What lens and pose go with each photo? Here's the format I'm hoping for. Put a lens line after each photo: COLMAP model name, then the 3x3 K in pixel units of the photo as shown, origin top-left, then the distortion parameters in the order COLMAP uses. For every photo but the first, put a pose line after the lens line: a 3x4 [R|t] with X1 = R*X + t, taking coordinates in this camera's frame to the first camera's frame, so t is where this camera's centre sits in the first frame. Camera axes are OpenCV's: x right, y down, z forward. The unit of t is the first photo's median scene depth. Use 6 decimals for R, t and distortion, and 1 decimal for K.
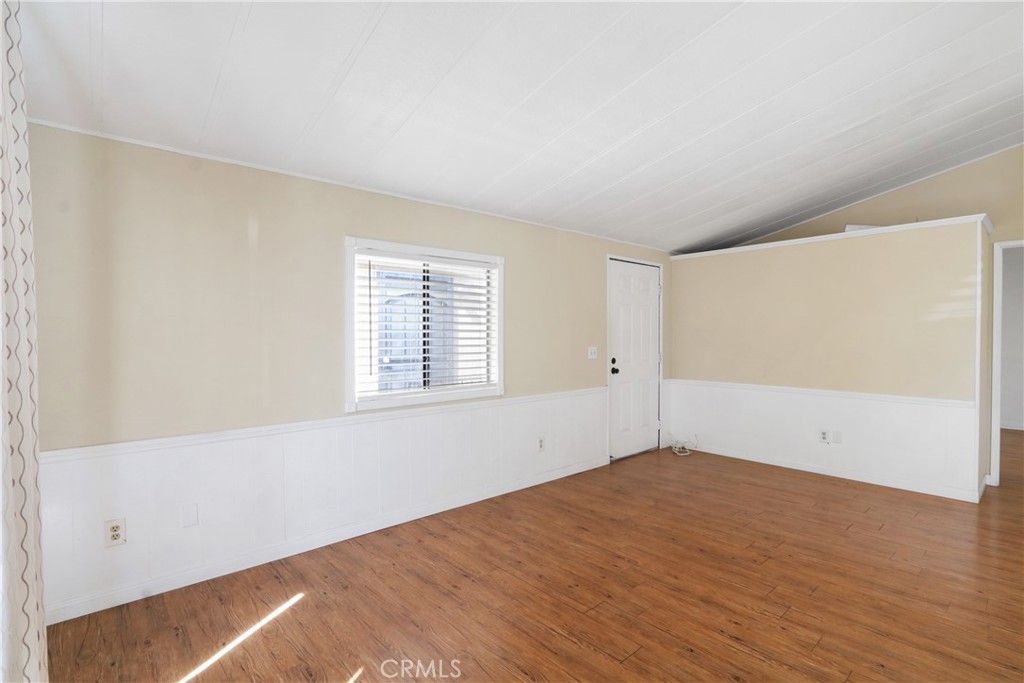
lens RADIAL K [[485.0, 0, 521.8], [0, 485.0, 340.5], [0, 0, 1]] dist [-0.012793, -0.000403]
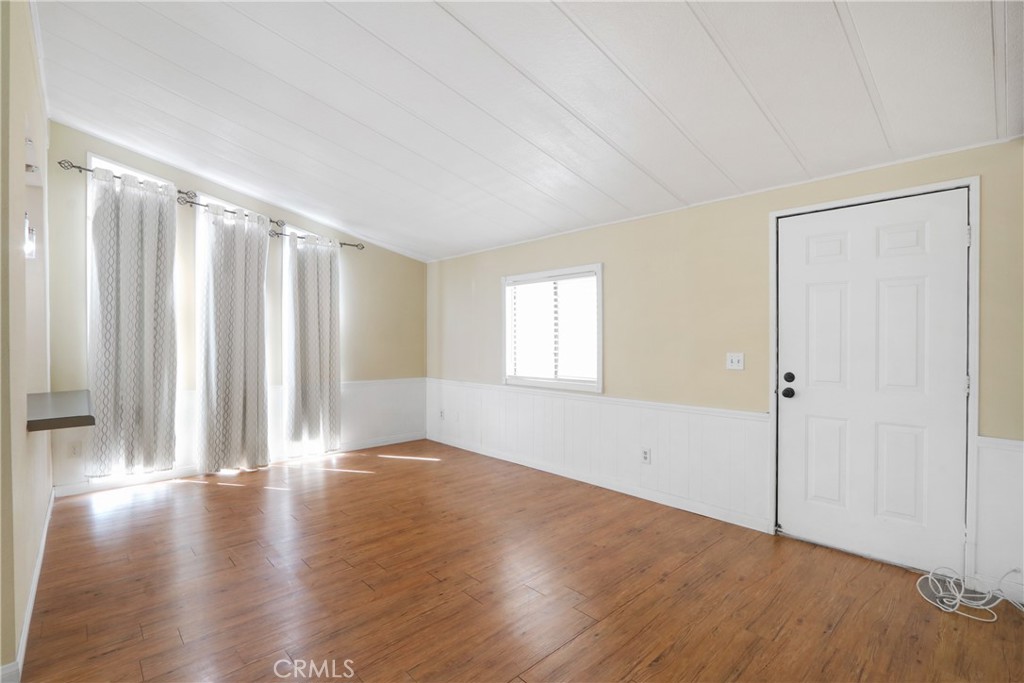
lens RADIAL K [[485.0, 0, 521.8], [0, 485.0, 340.5], [0, 0, 1]] dist [-0.012793, -0.000403]
pose [[0.018626, 0.008818, -0.999788, 1.270492], [-0.008211, 0.999929, 0.008666, -0.012677], [0.999793, 0.008048, 0.018698, 1.008539]]
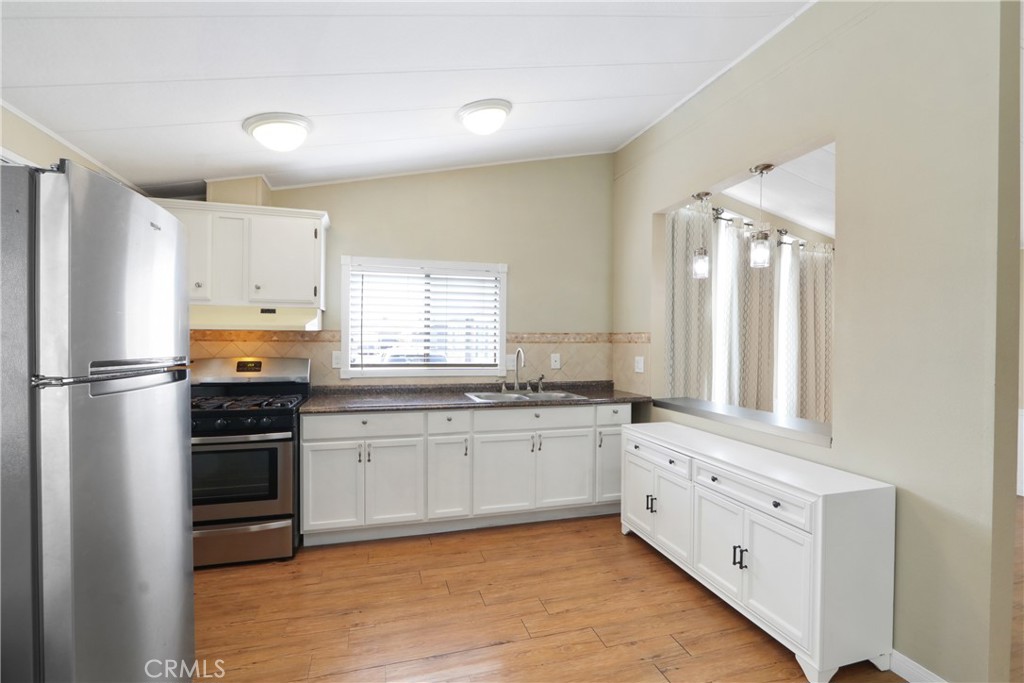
lens RADIAL K [[485.0, 0, 521.8], [0, 485.0, 340.5], [0, 0, 1]] dist [-0.012793, -0.000403]
pose [[-0.414844, 0.005034, -0.909879, 1.429845], [-0.020135, 0.999689, 0.014711, -0.033572], [0.909670, 0.024423, -0.414613, 0.142709]]
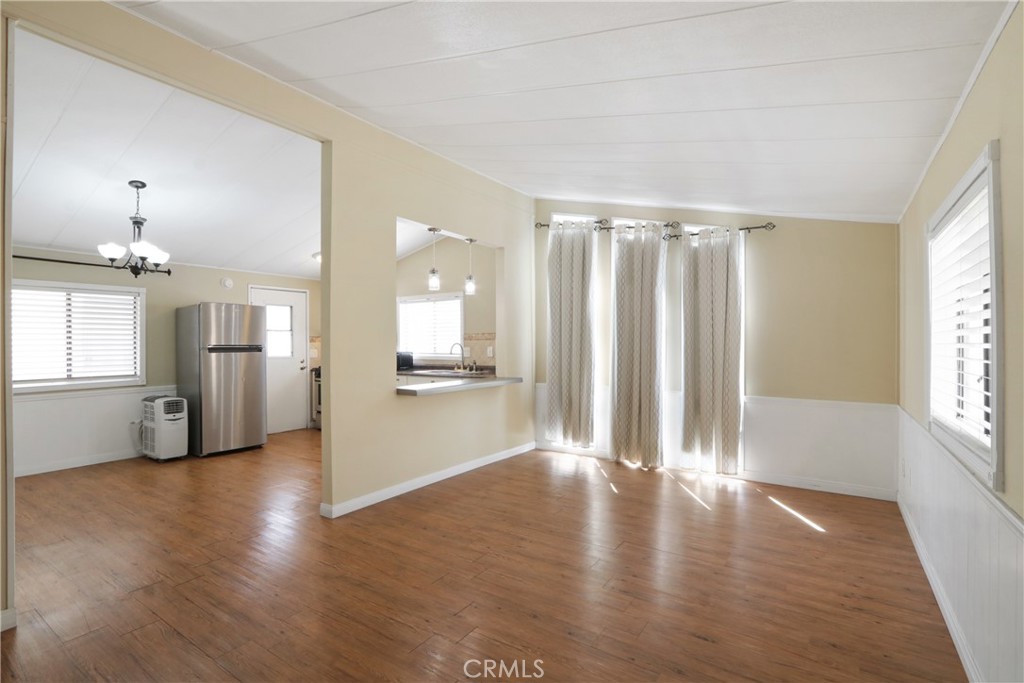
lens RADIAL K [[479.9, 0, 512.0], [0, 479.9, 341.5], [0, 0, 1]] dist [0.000218, -0.000023]
pose [[-0.972987, 0.001773, -0.230854, 0.541088], [0.000209, 0.999977, 0.006800, -0.014837], [0.230860, 0.006568, -0.972965, 1.610032]]
